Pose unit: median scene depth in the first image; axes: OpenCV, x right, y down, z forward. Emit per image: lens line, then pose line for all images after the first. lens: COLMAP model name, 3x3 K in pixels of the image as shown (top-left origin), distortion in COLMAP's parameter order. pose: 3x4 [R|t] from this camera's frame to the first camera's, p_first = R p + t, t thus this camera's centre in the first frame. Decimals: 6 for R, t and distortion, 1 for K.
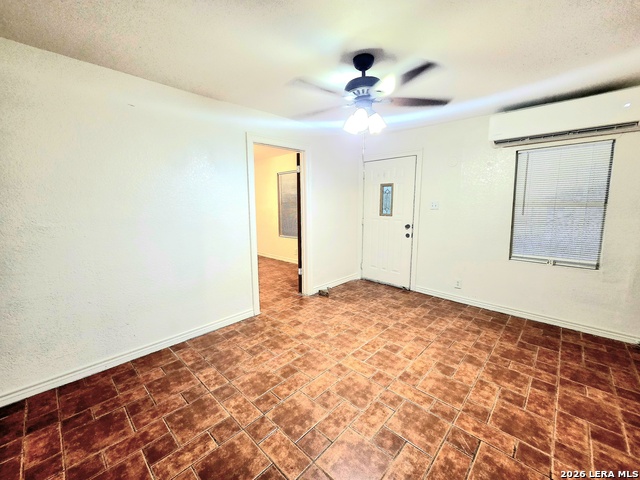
lens RADIAL K [[261.1, 0, 319.0], [0, 261.1, 238.8], [0, 0, 1]] dist [0.003043, -0.001936]
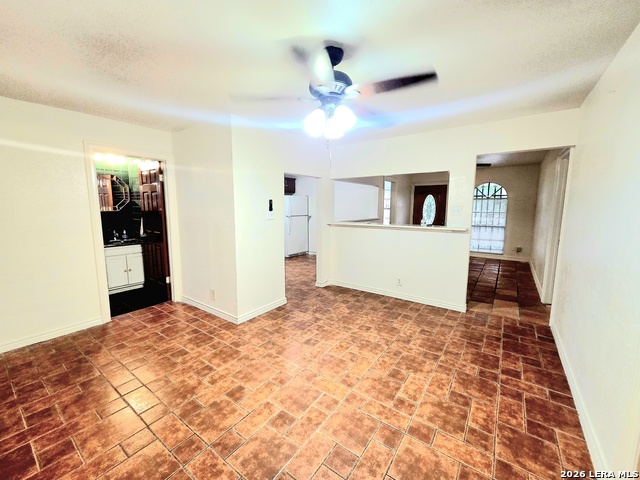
lens RADIAL K [[261.1, 0, 319.5], [0, 261.1, 238.5], [0, 0, 1]] dist [0.003043, -0.001936]
pose [[-0.991179, 0.022245, -0.130650, 0.308812], [-0.012235, 0.966245, 0.257335, -0.274571], [0.131965, 0.256663, -0.957449, 1.821840]]
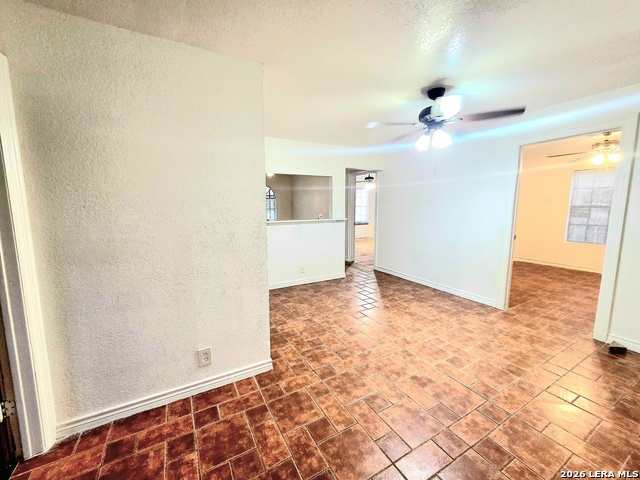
lens RADIAL K [[261.1, 0, 318.8], [0, 261.1, 241.7], [0, 0, 1]] dist [0.003043, -0.001936]
pose [[-0.294842, 0.144471, -0.944561, 1.455999], [-0.121529, 0.974807, 0.187033, -0.133674], [0.947786, 0.169937, -0.269857, 0.833894]]
